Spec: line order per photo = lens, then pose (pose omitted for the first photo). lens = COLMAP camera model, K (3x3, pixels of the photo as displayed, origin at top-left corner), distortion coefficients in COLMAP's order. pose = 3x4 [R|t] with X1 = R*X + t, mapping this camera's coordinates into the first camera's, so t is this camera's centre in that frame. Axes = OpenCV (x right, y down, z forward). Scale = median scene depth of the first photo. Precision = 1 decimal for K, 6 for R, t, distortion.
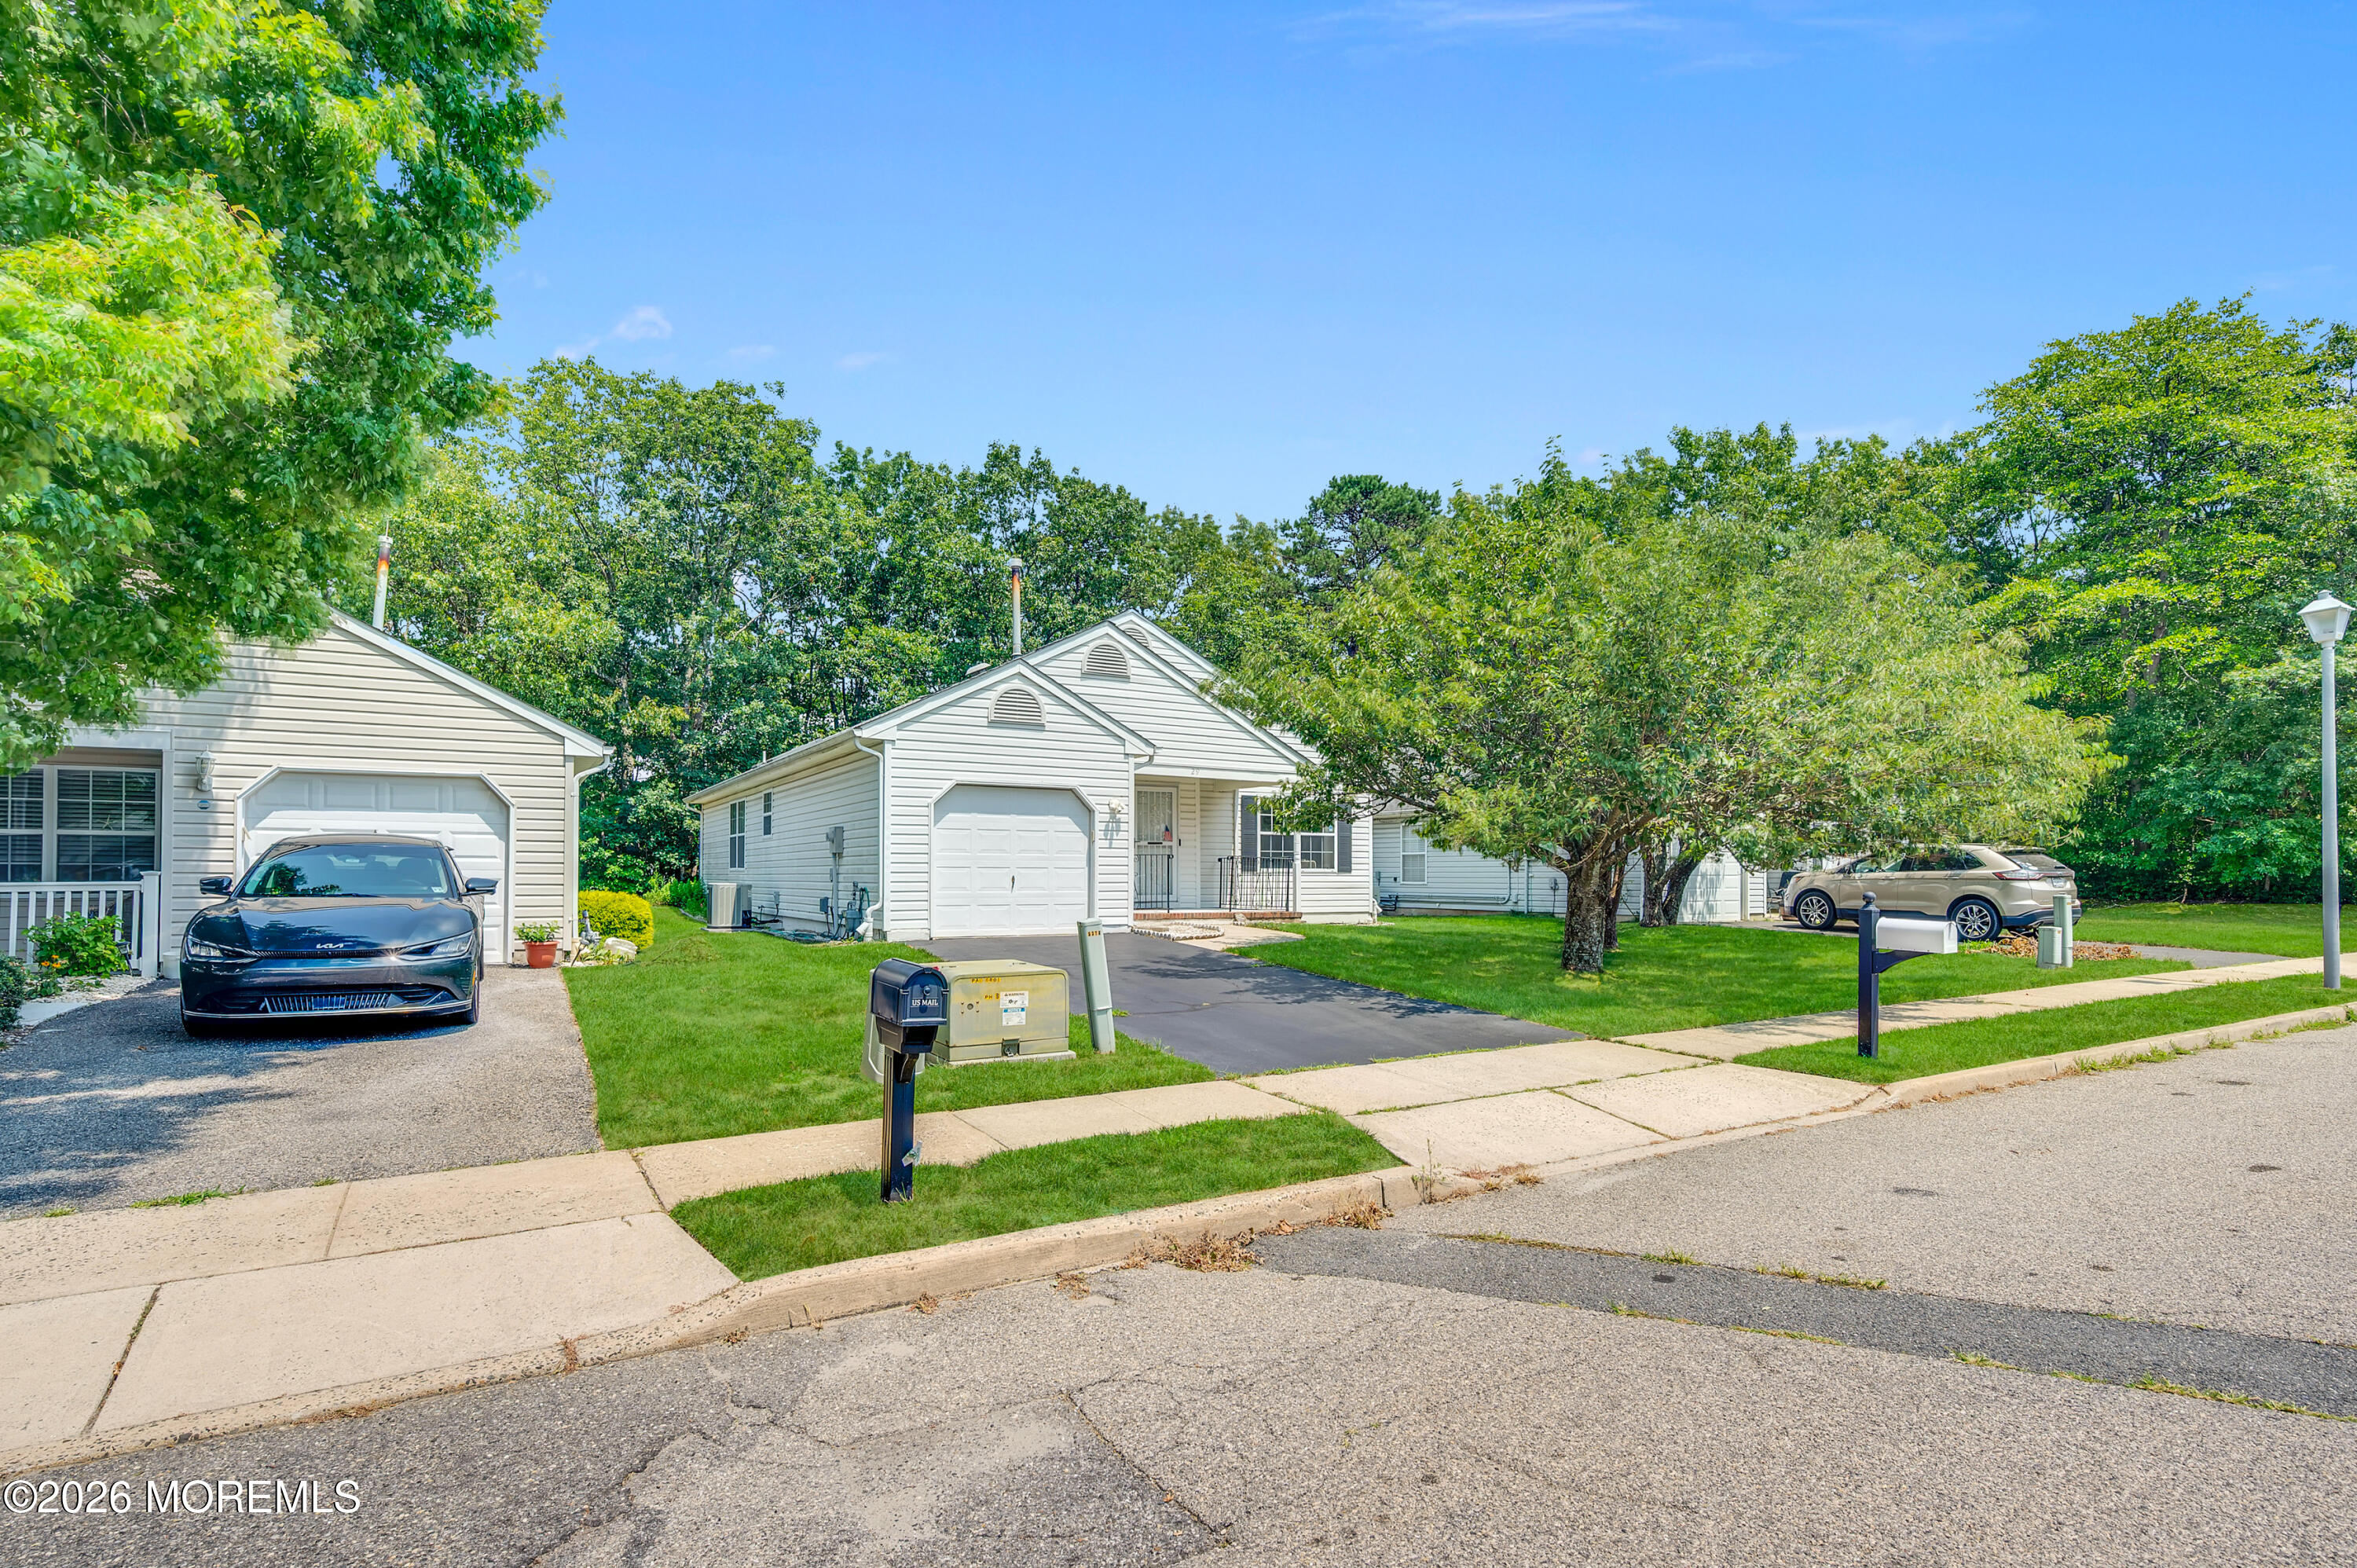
lens RADIAL K [[922.6, 0, 1150.4], [0, 922.6, 784.6], [0, 0, 1]] dist [0.002638, 0.000279]
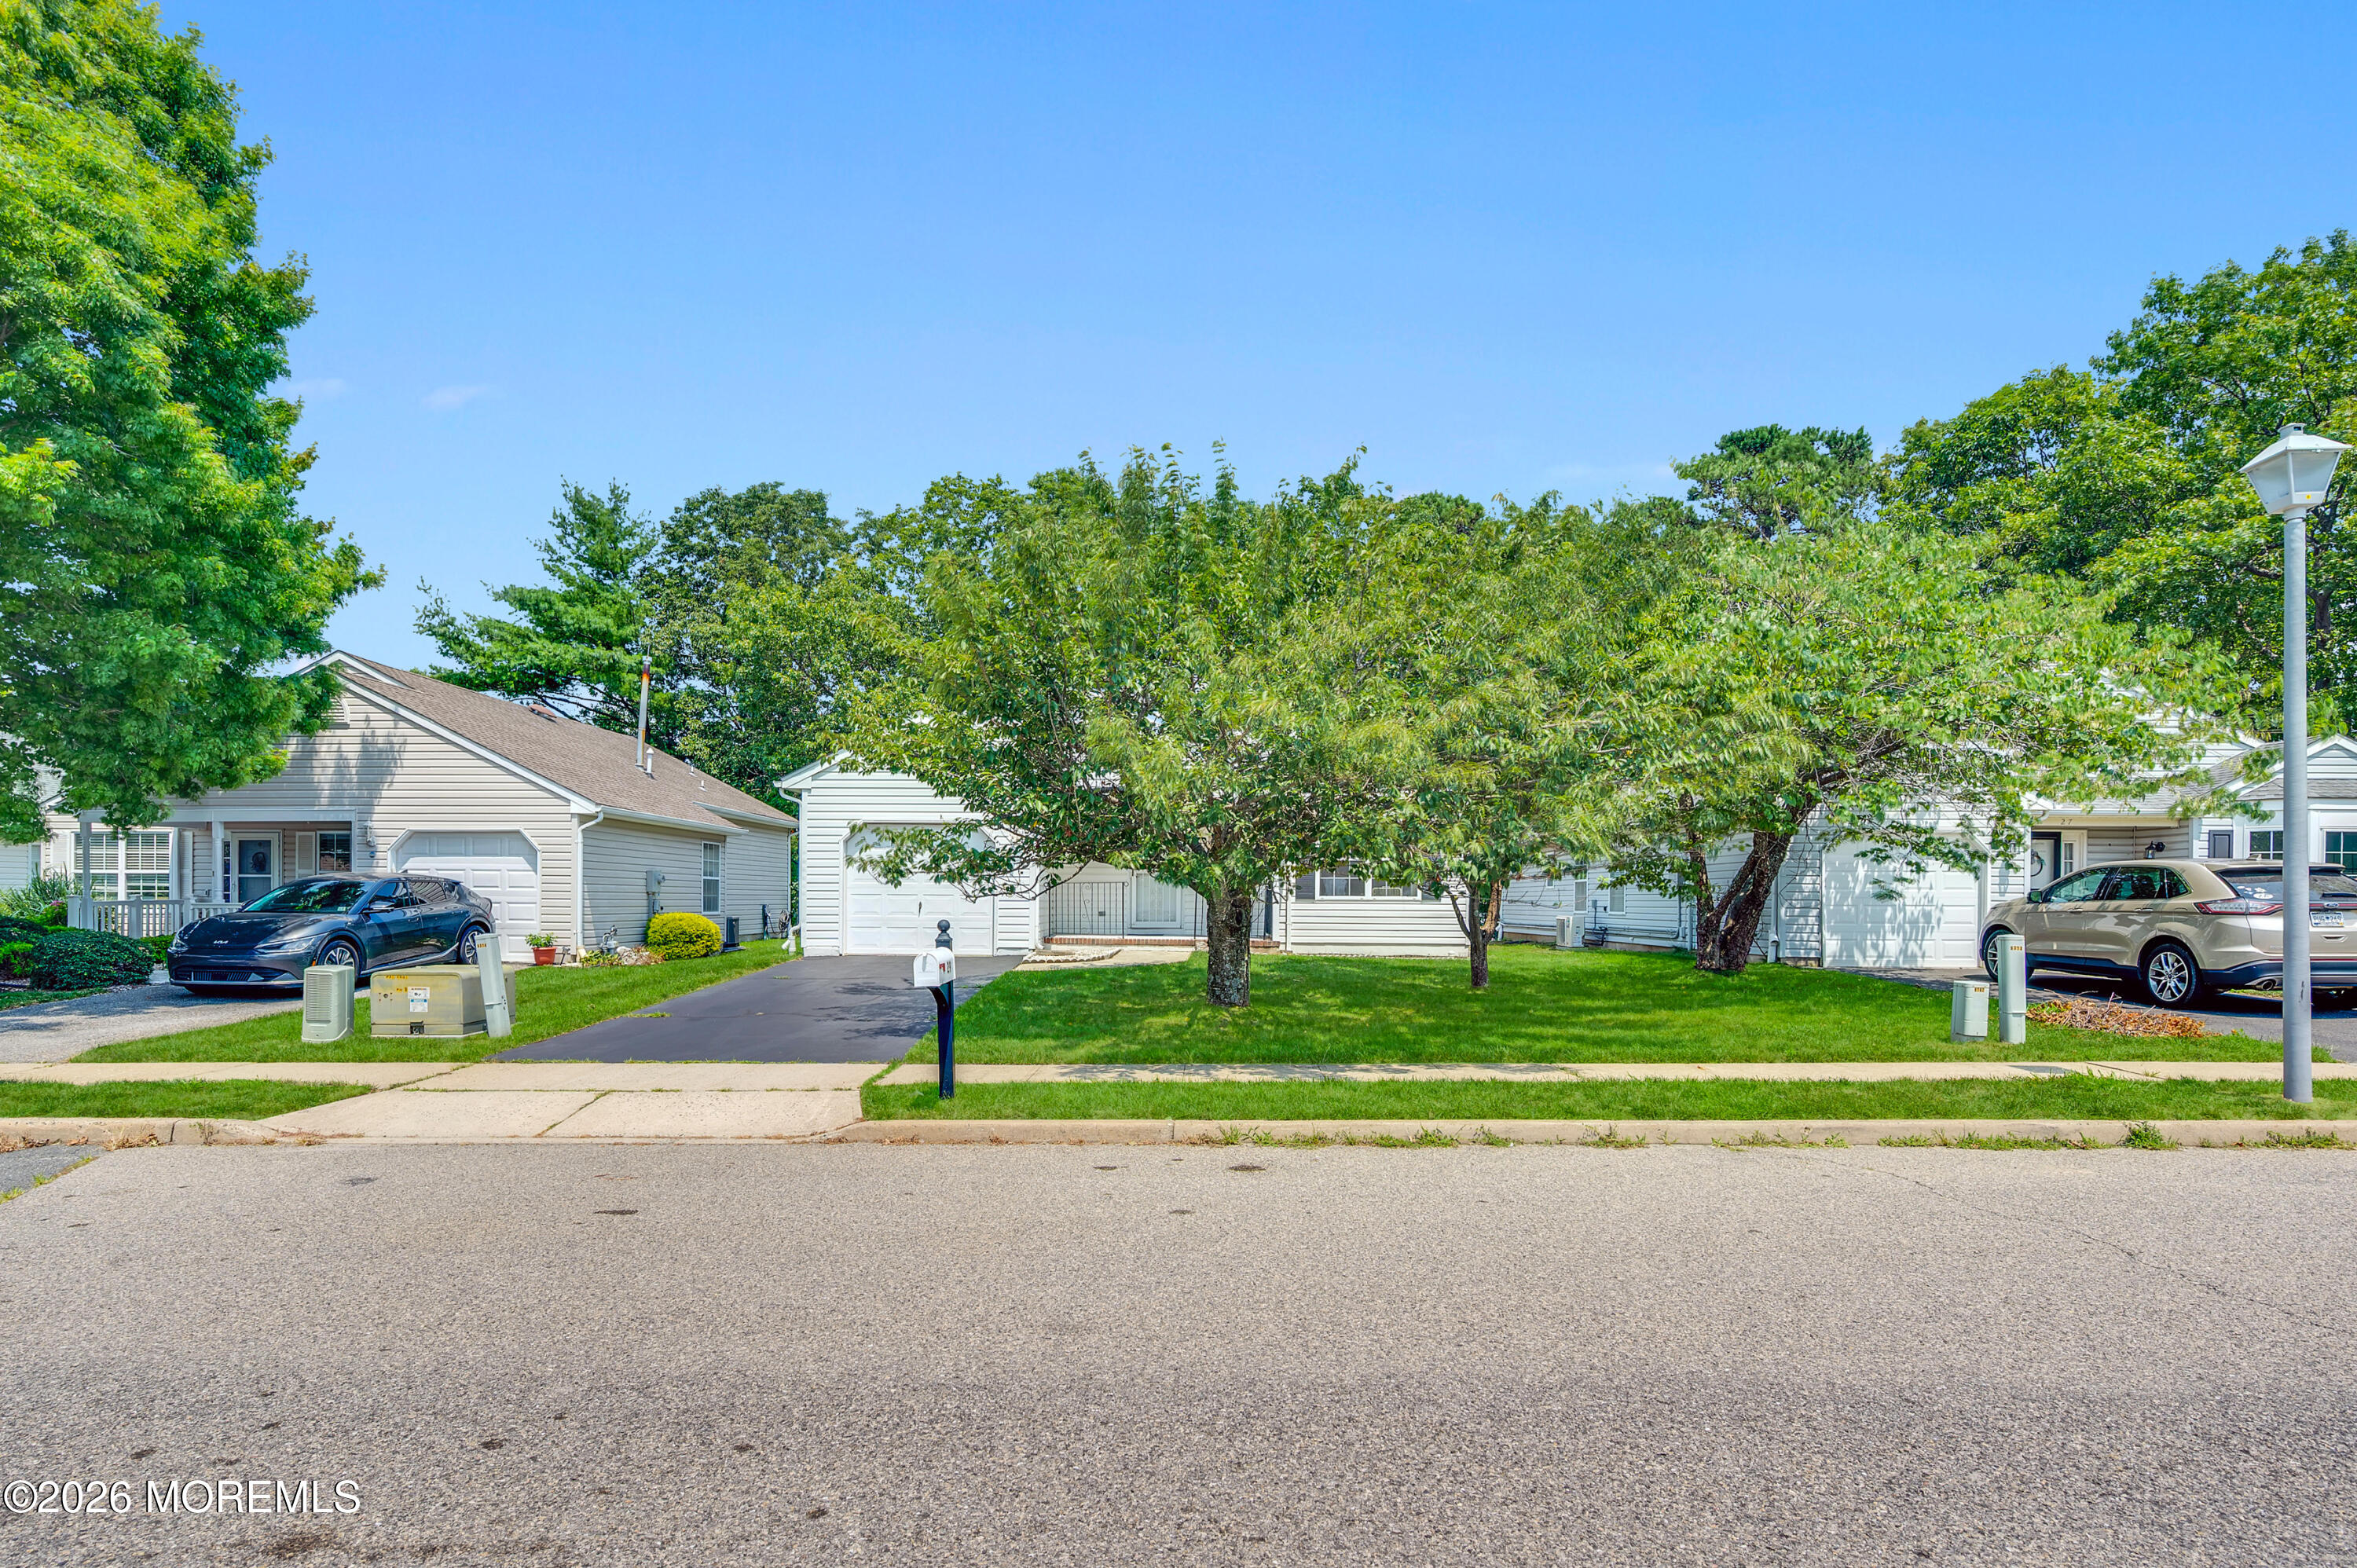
lens RADIAL K [[922.6, 0, 1150.4], [0, 922.6, 784.6], [0, 0, 1]] dist [0.002638, 0.000279]
pose [[0.898665, -0.051564, -0.435594, 0.743237], [0.039266, 0.998536, -0.037195, 0.010649], [0.436874, 0.016322, 0.899374, 0.127220]]
